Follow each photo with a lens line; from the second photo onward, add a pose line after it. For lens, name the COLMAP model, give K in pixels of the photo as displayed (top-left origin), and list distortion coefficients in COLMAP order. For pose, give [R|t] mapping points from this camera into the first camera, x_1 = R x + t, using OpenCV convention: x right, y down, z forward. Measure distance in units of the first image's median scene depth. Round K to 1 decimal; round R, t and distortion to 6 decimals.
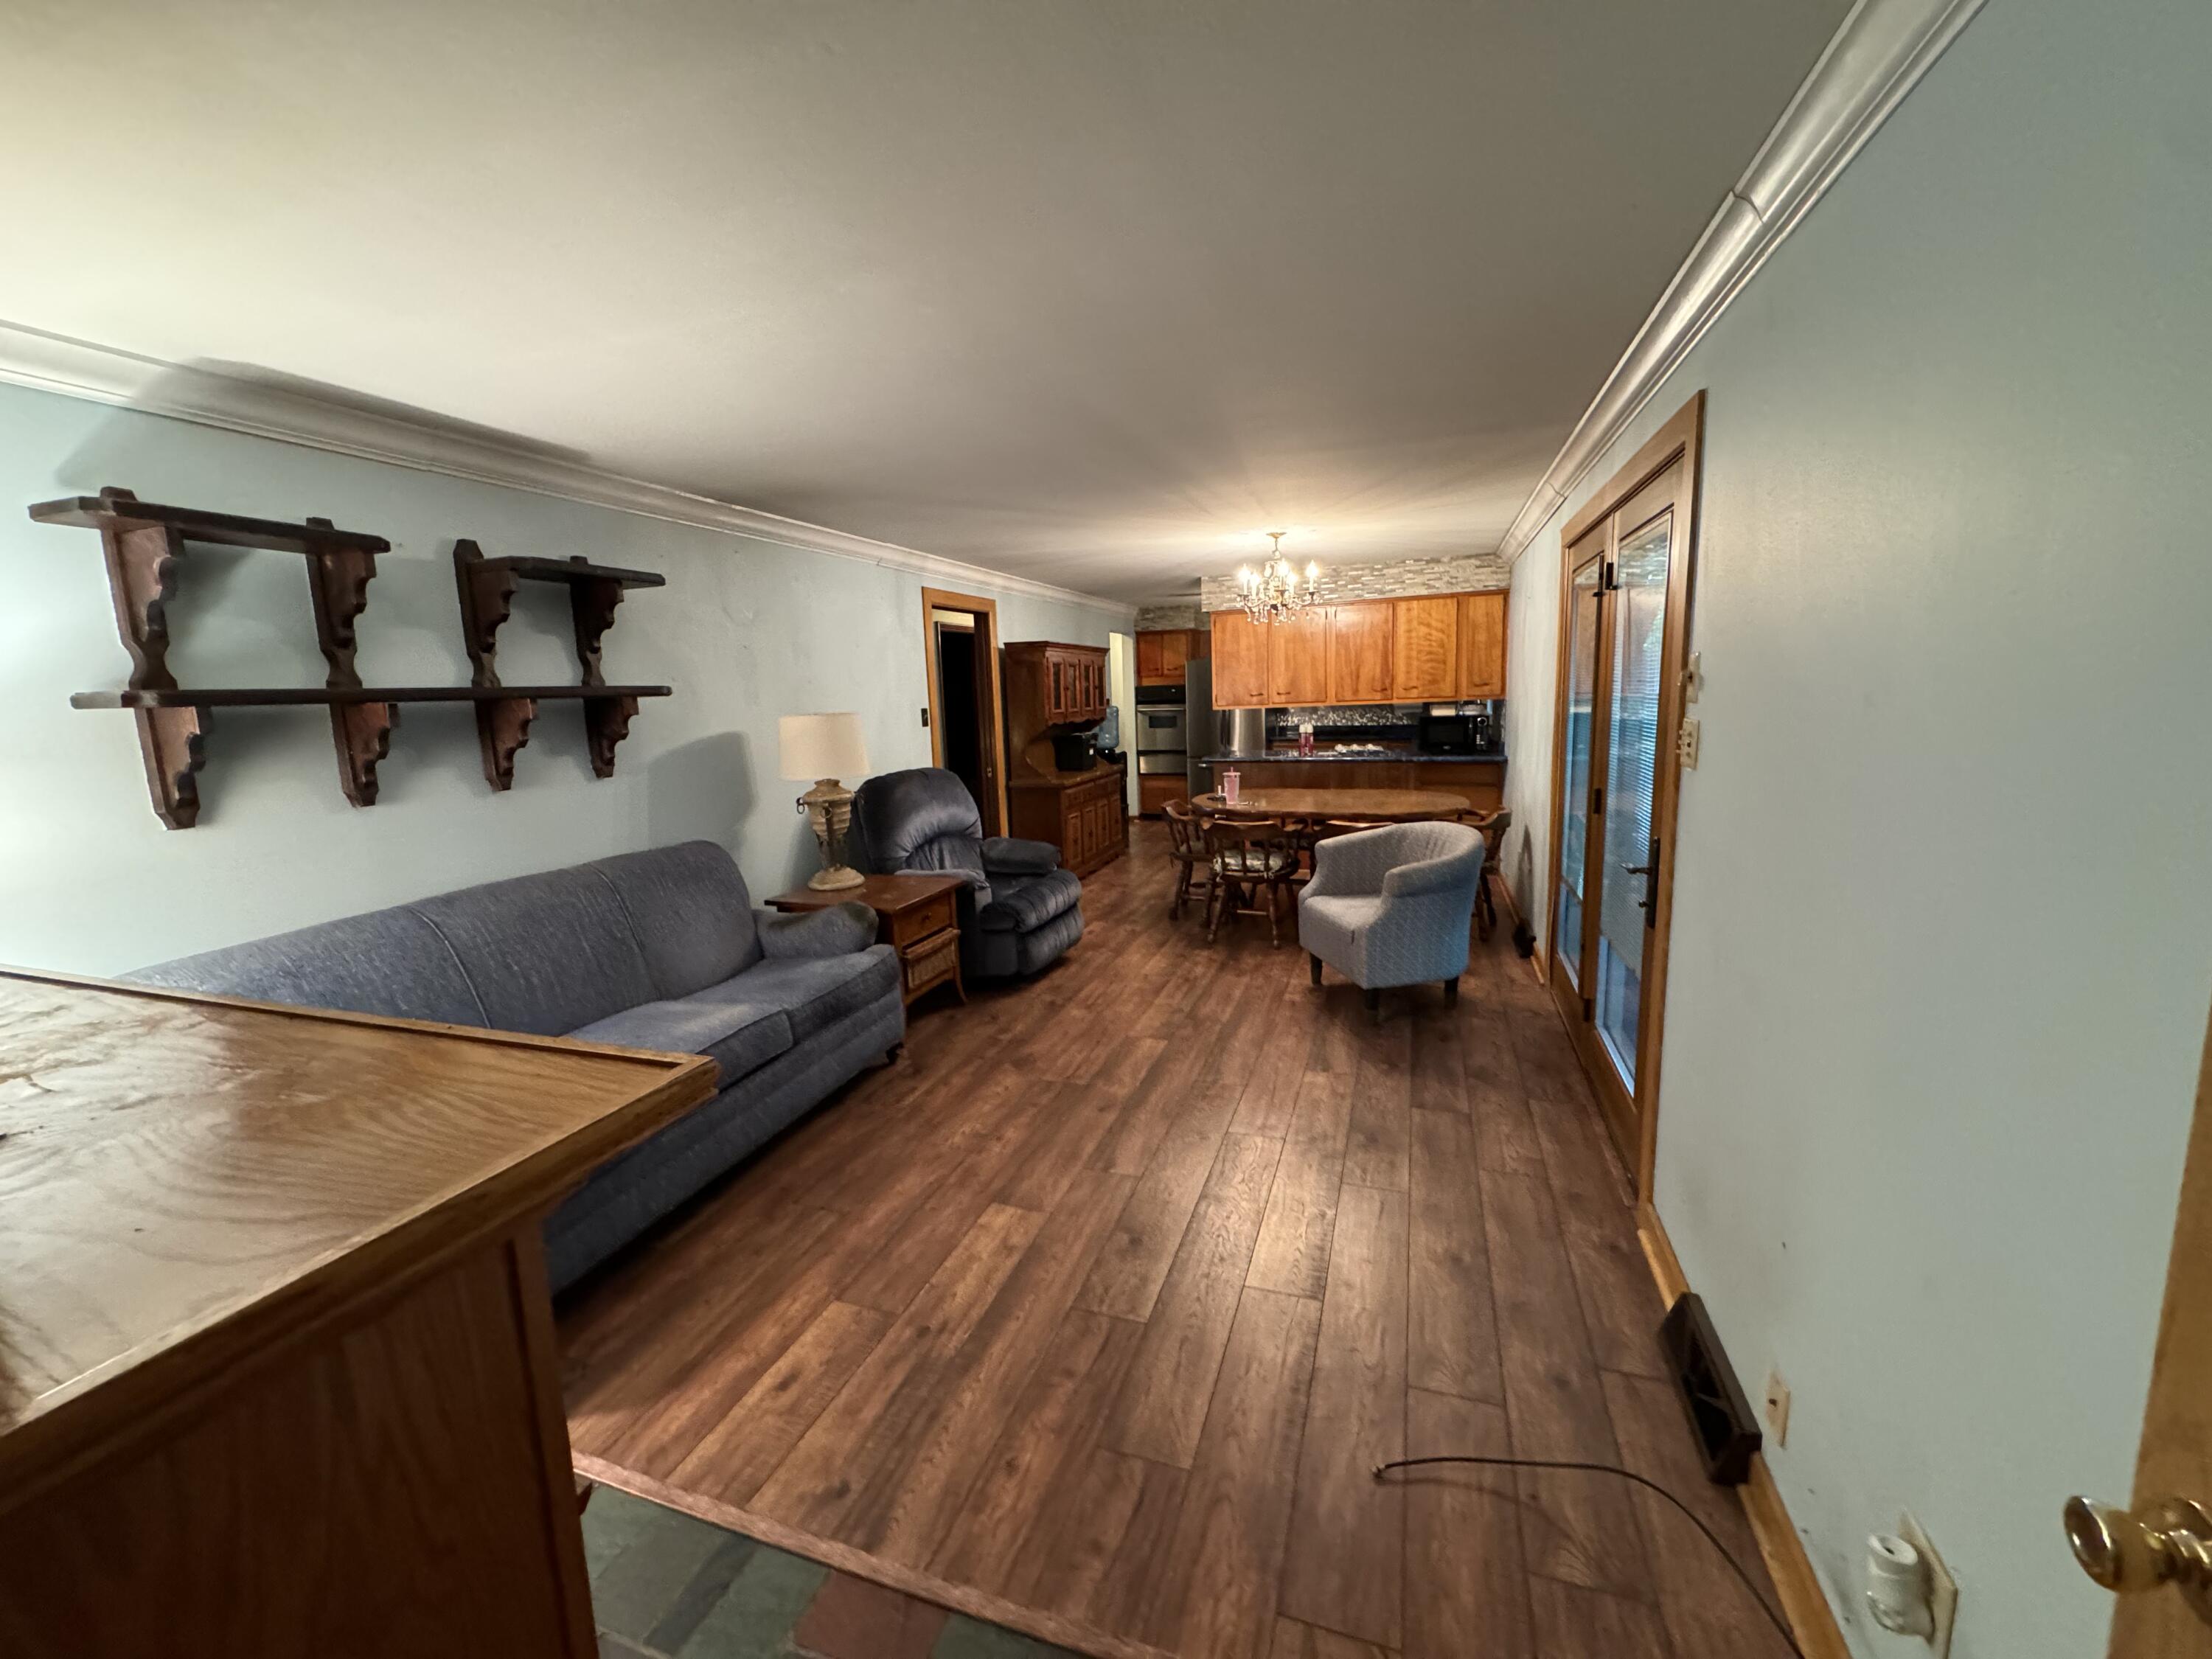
lens RADIAL K [[877.5, 0, 1106.0], [0, 877.5, 829.5], [0, 0, 1]] dist [-0.000658, -0.000281]
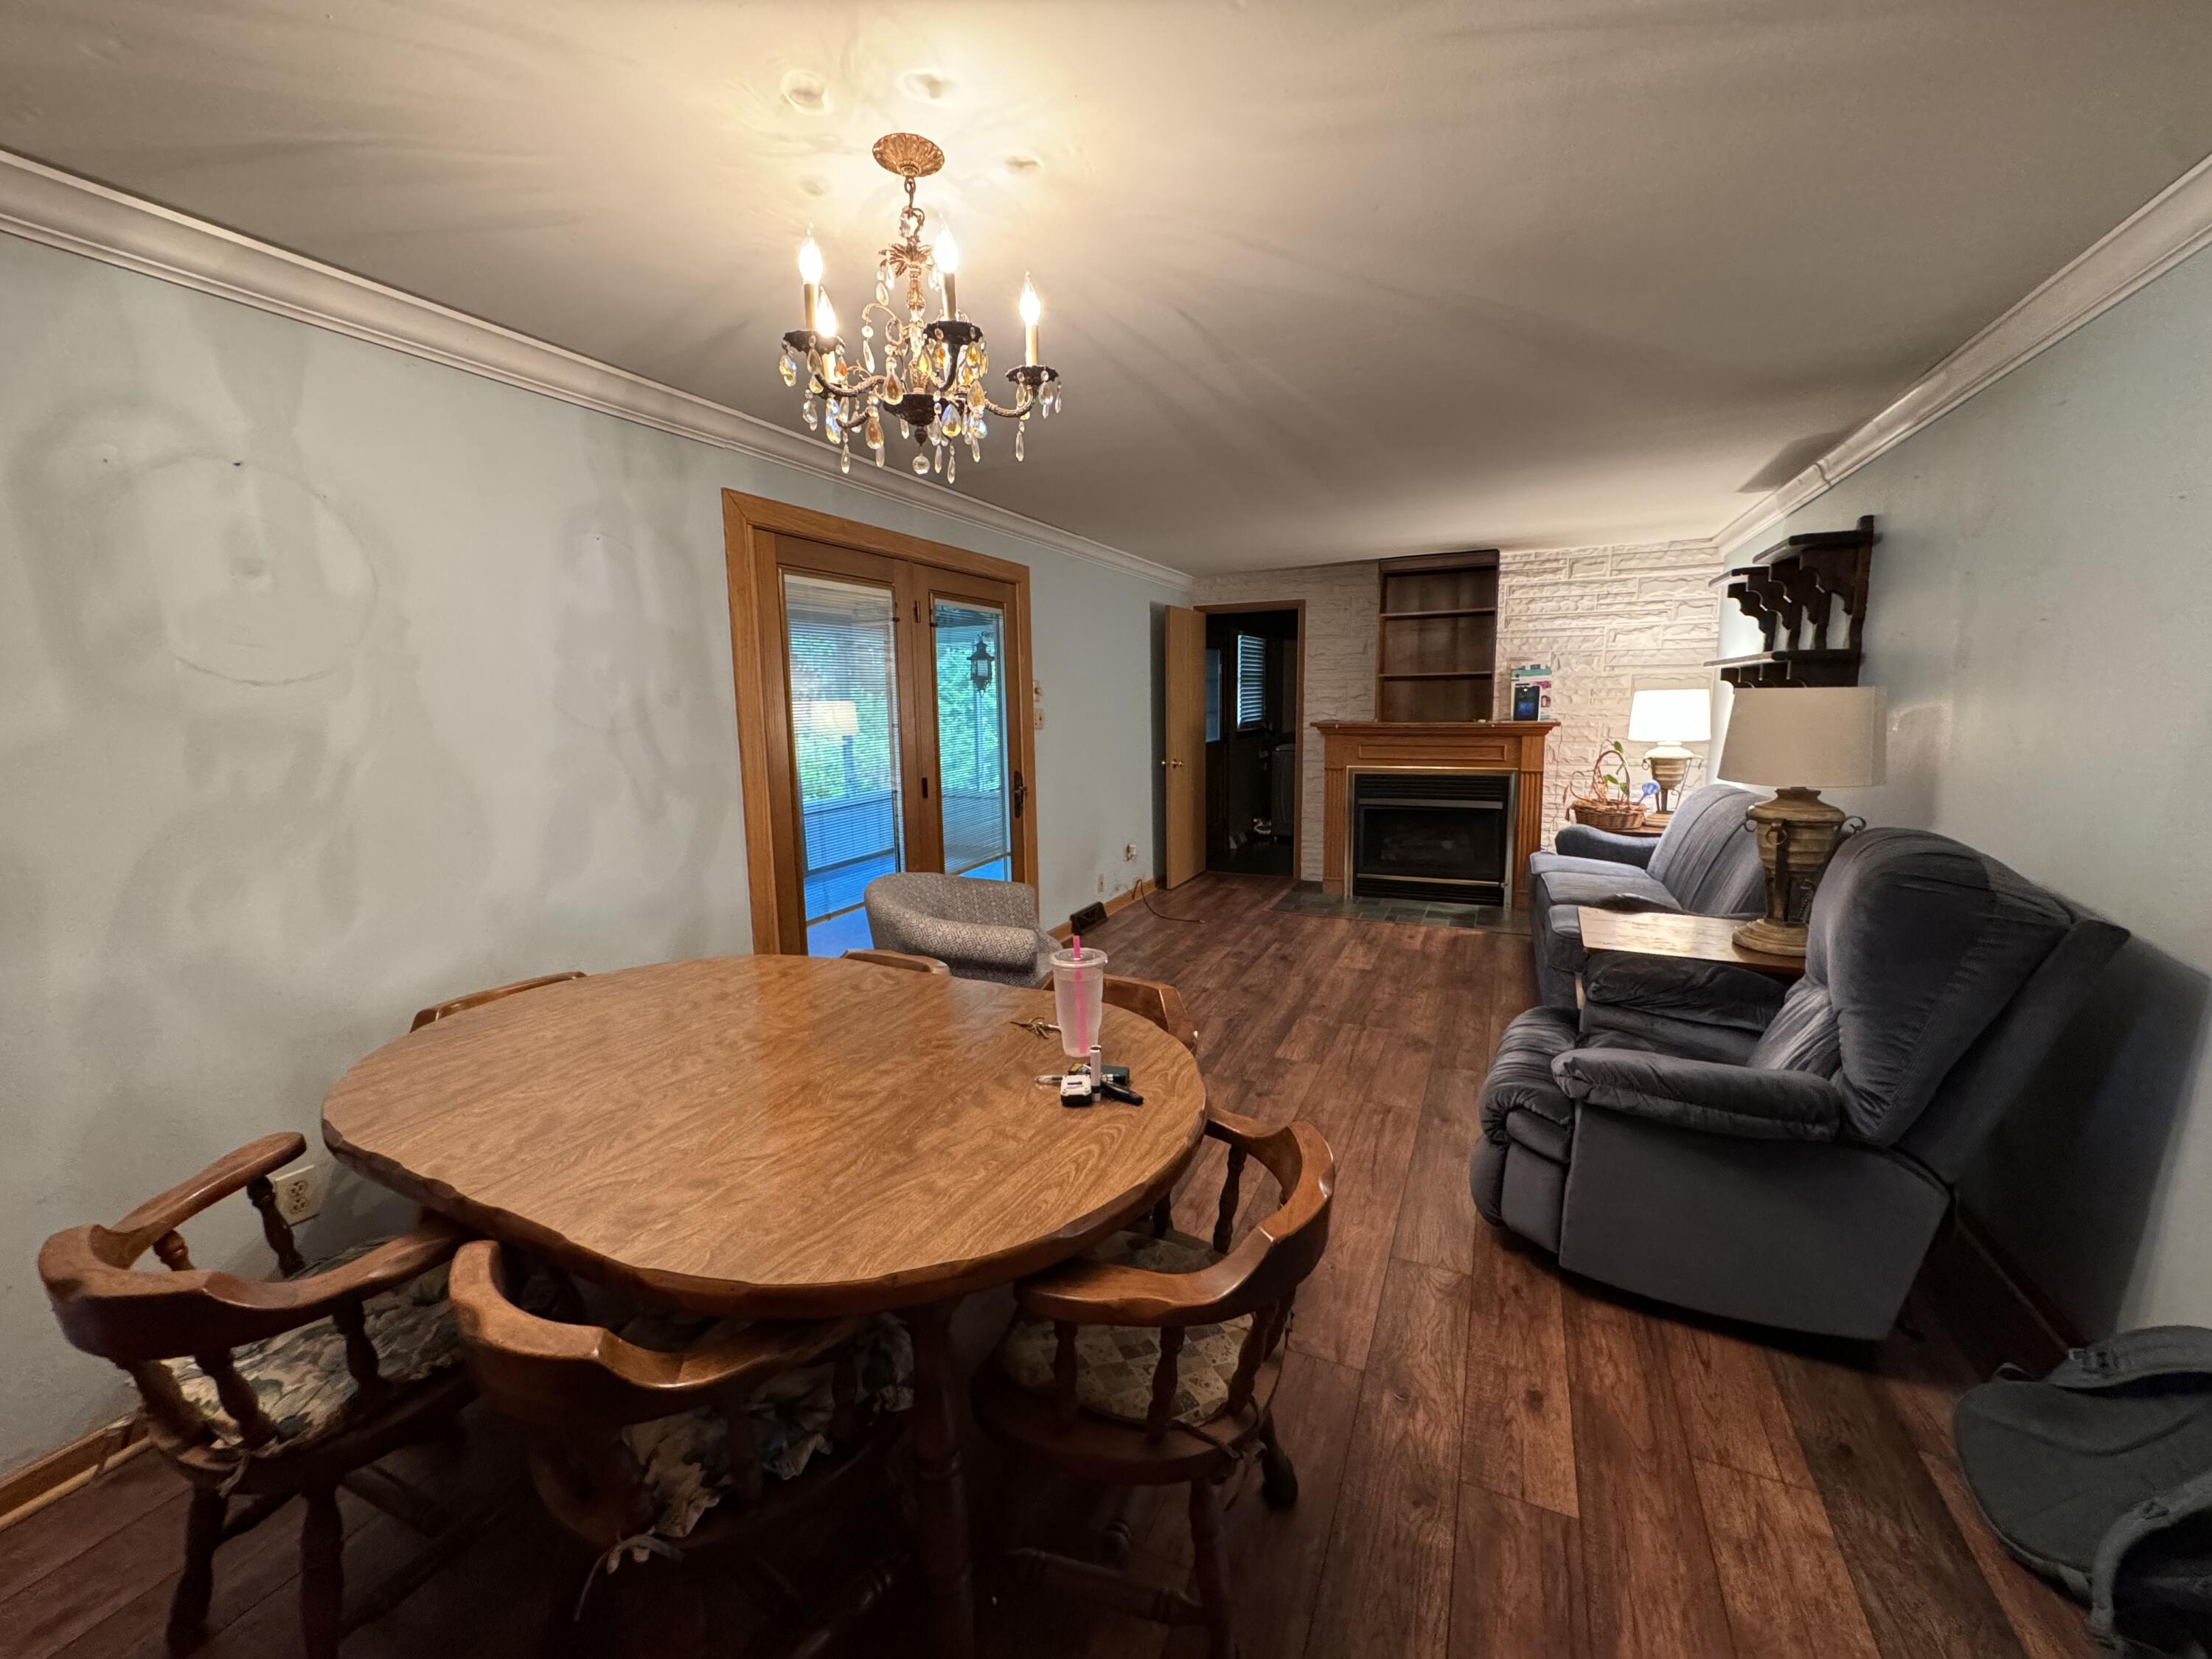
lens RADIAL K [[877.5, 0, 1106.0], [0, 877.5, 829.5], [0, 0, 1]] dist [-0.000658, -0.000281]
pose [[-0.994581, 0.033967, 0.098256, 0.160797], [0.062147, 0.951912, 0.300001, -0.303058], [-0.083341, 0.304482, -0.948865, 1.981510]]
